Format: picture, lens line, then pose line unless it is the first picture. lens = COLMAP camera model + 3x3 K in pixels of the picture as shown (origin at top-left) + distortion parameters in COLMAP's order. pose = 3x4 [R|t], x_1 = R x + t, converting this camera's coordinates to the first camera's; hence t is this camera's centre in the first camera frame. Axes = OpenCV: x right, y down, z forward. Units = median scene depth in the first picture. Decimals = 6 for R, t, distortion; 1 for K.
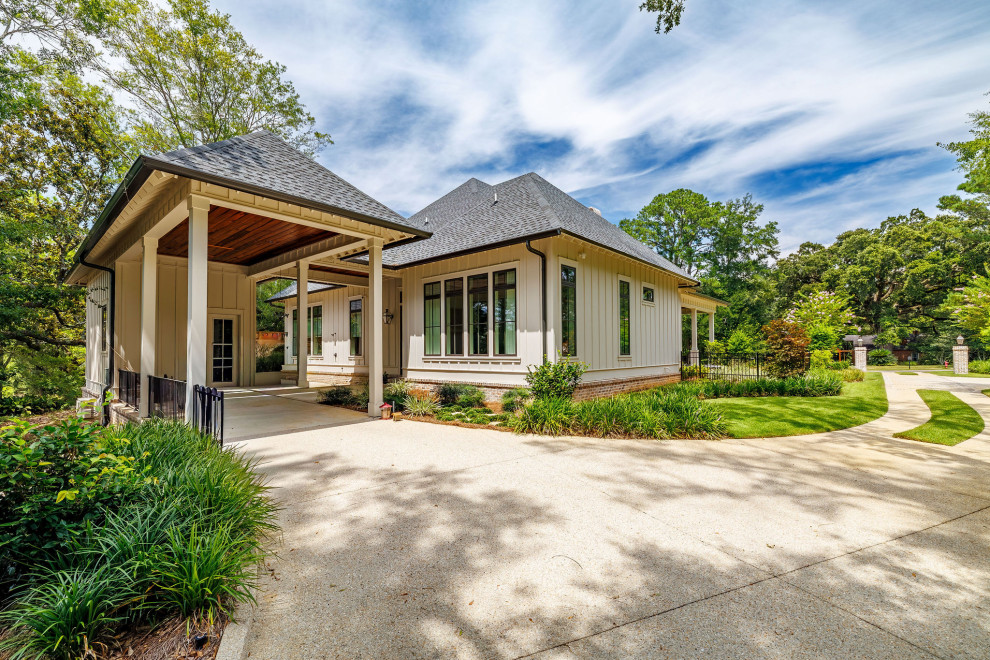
lens RADIAL K [[410.8, 0, 502.2], [0, 410.8, 342.9], [0, 0, 1]] dist [0.000740, -0.000891]
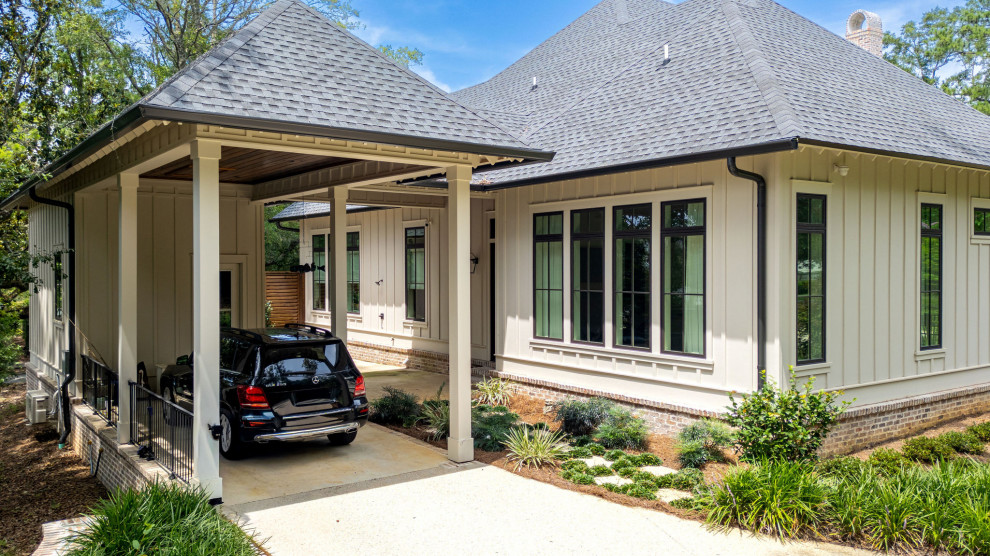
lens RADIAL K [[761.0, 0, 477.2], [0, 761.0, 277.5], [0, 0, 1]] dist [0.055496, -0.043638]
pose [[0.971003, 0.004628, -0.239024, -0.015832], [0.002832, 0.999520, 0.030859, -0.099550], [0.239052, -0.030641, 0.970523, -0.052138]]
